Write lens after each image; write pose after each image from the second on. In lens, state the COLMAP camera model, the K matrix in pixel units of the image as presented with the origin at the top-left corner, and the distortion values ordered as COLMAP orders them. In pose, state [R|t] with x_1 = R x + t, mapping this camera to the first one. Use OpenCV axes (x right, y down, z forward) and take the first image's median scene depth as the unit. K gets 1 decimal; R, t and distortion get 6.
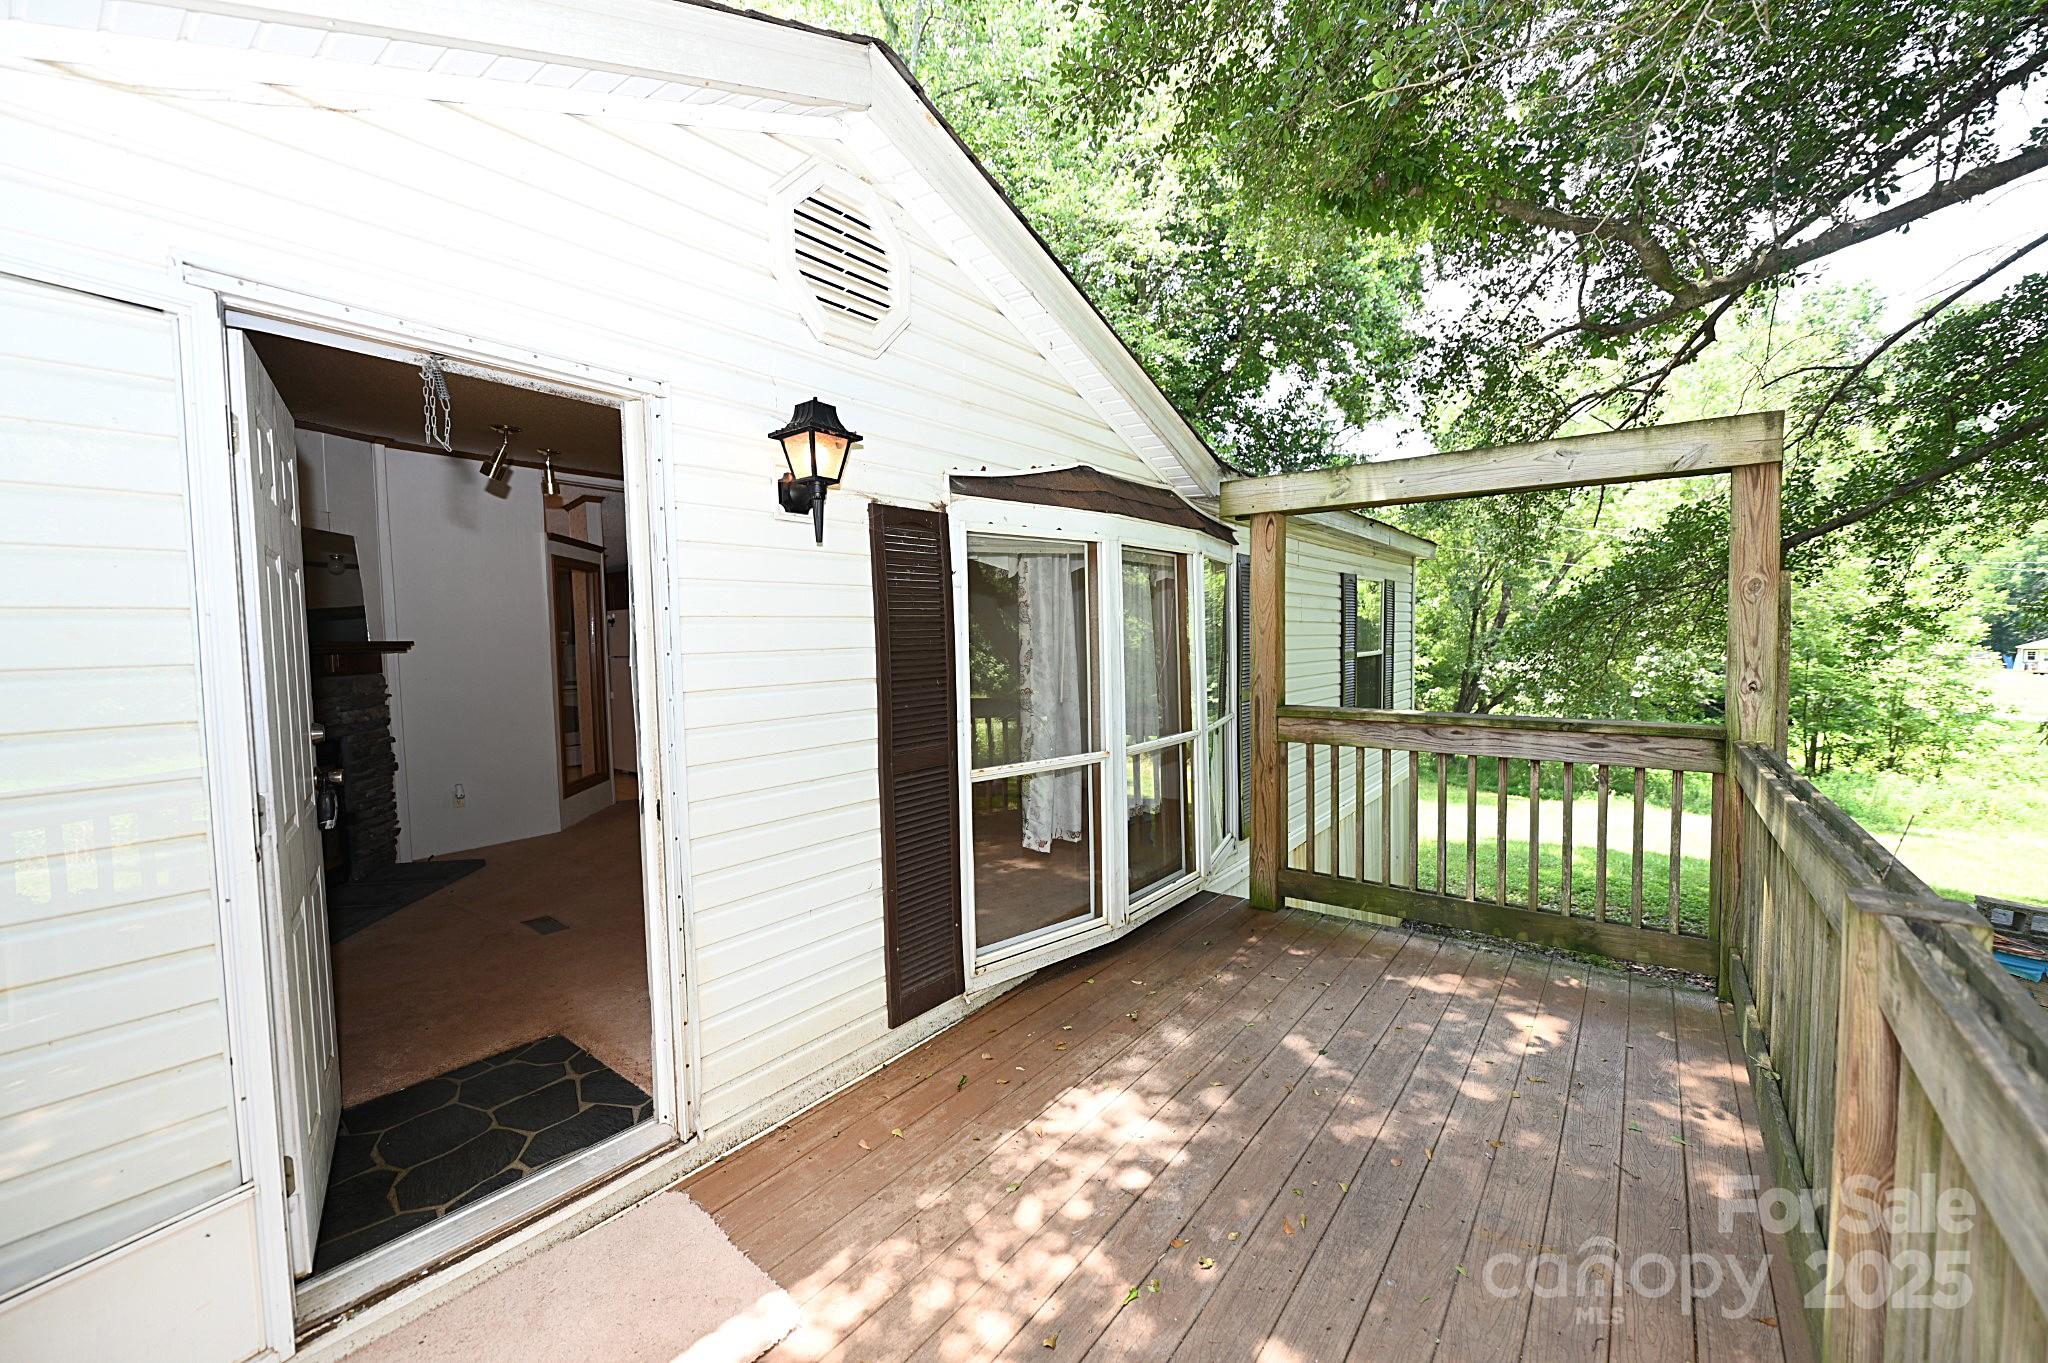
lens RADIAL K [[810.7, 0, 1019.2], [0, 810.7, 686.2], [0, 0, 1]] dist [-0.008129, -0.000470]
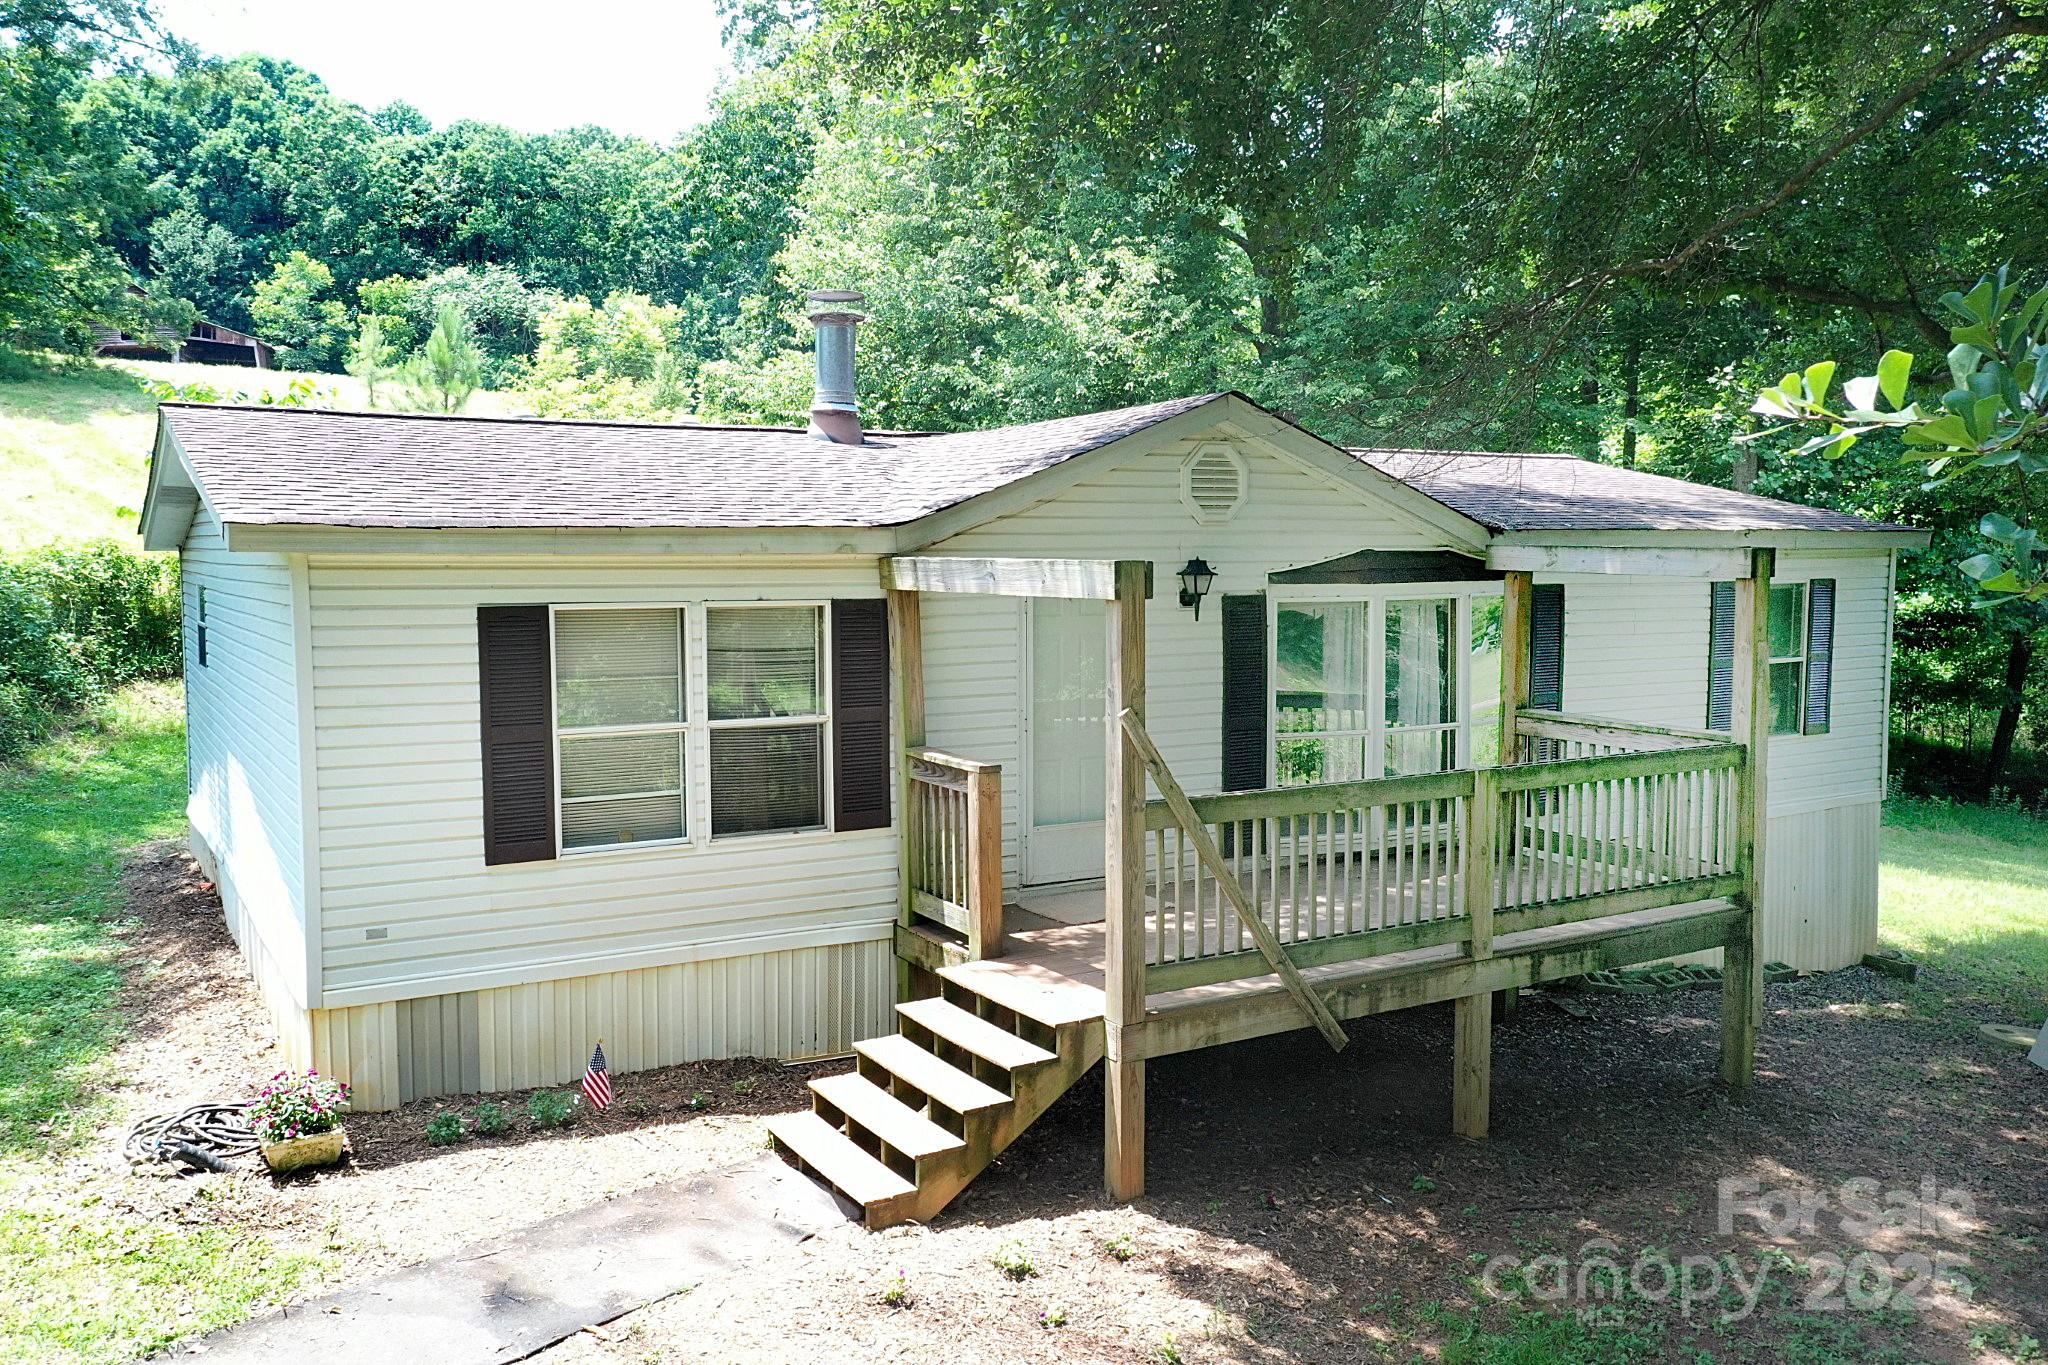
lens RADIAL K [[1640.4, 0, 1024.1], [0, 1640.4, 680.8], [0, 0, 1]] dist [0.002855, 0.003080]
pose [[0.934242, 0.048642, -0.353306, 0.828739], [-0.039258, 0.998661, 0.033684, -0.136166], [0.354471, -0.017599, 0.934901, -3.081350]]
